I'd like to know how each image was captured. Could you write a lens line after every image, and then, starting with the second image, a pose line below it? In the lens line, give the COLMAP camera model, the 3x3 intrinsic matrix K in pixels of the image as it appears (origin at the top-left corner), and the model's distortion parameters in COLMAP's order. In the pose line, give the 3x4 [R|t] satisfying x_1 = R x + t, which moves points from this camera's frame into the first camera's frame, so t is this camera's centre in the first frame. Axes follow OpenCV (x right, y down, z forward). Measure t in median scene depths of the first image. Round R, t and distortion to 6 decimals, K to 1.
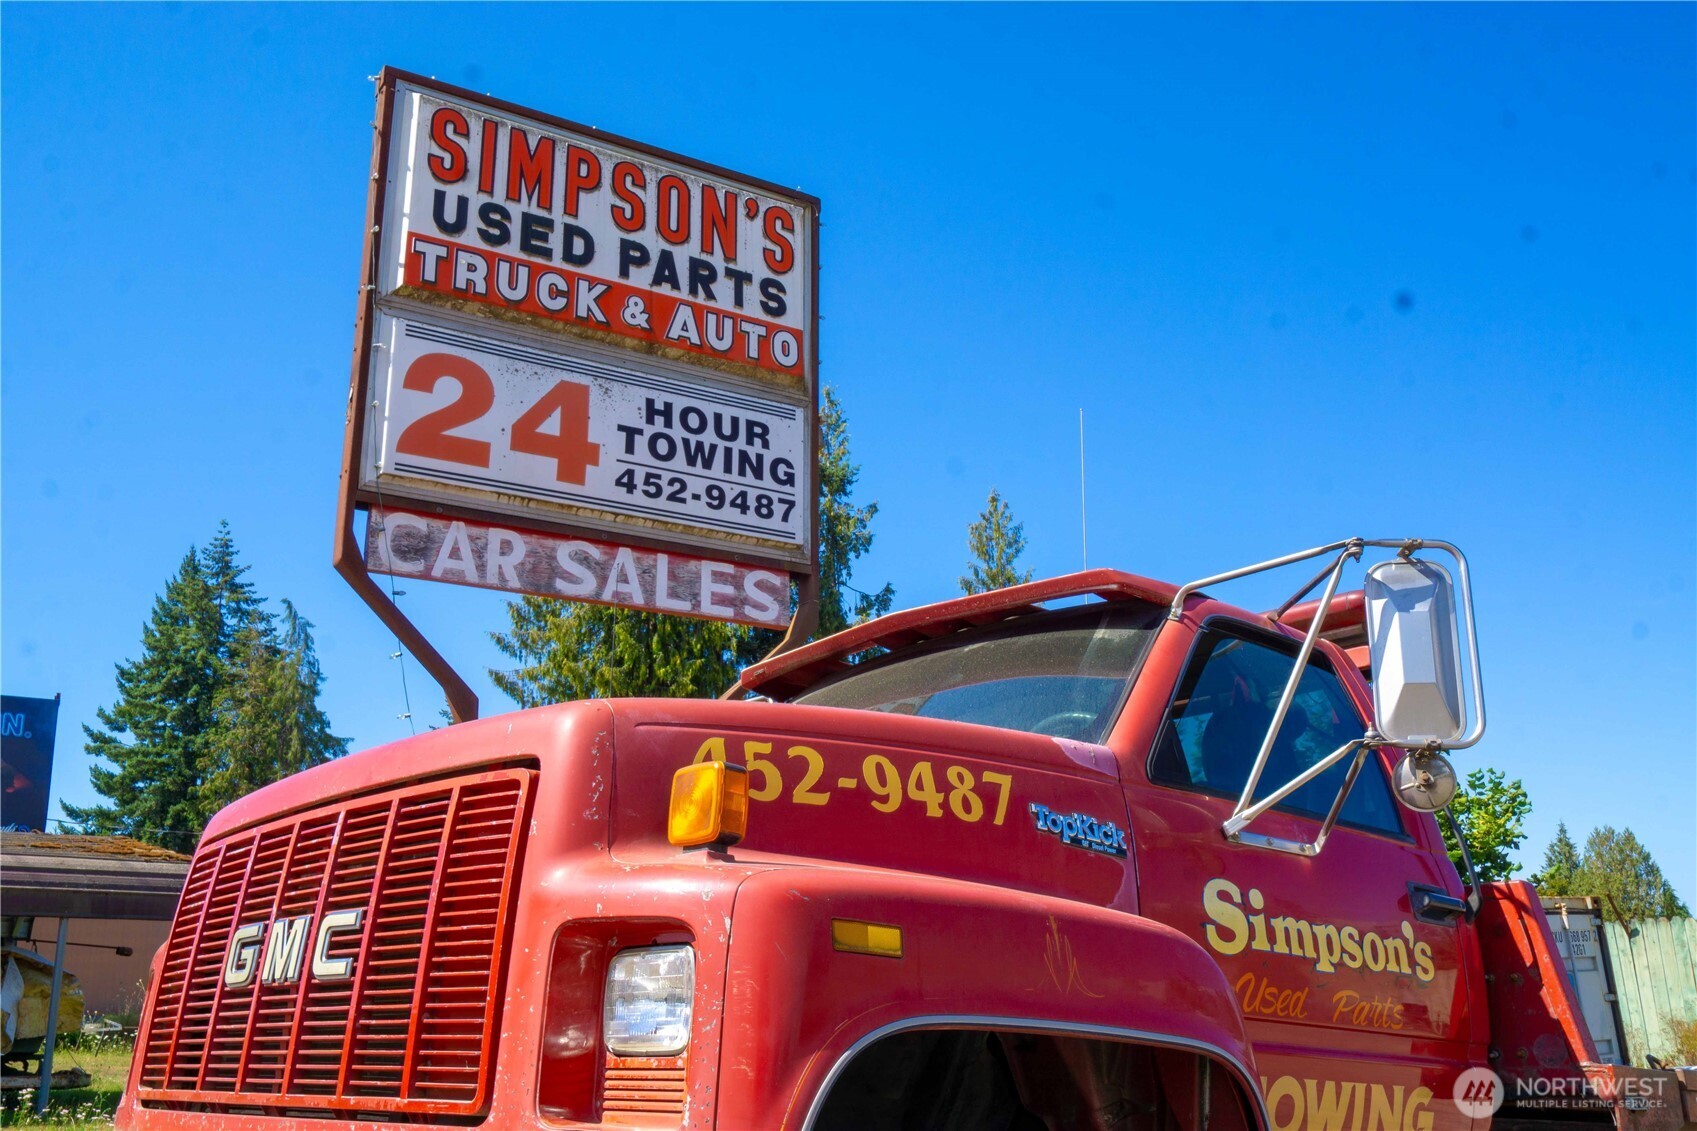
lens RADIAL K [[1534.7, 0, 840.3], [0, 1534.7, 550.5], [0, 0, 1]] dist [-0.053791, 0.070111]
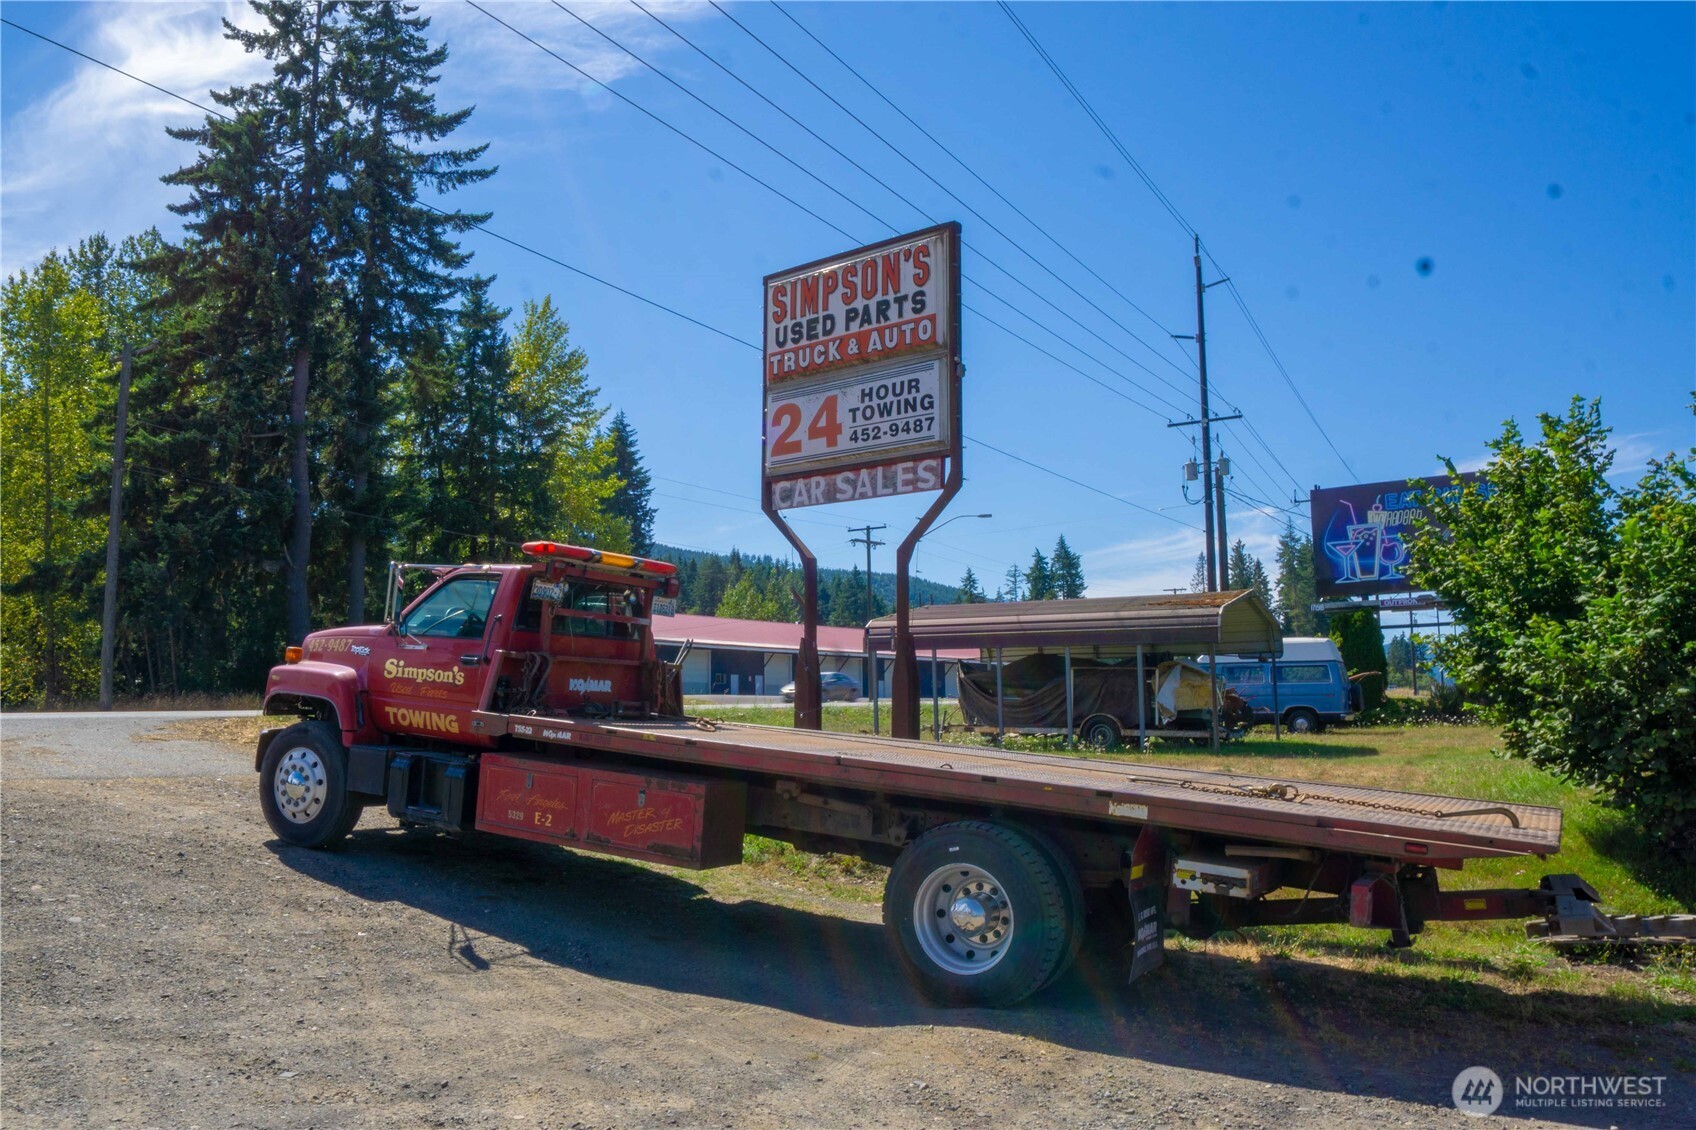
lens RADIAL K [[1243.3, 0, 837.1], [0, 1243.3, 571.3], [0, 0, 1]] dist [-0.079321, -0.001741]
pose [[0.297545, -0.086467, -0.950784, 1.329379], [0.269788, 0.962915, -0.003141, 0.118099], [0.915795, -0.255576, 0.309839, 0.420229]]
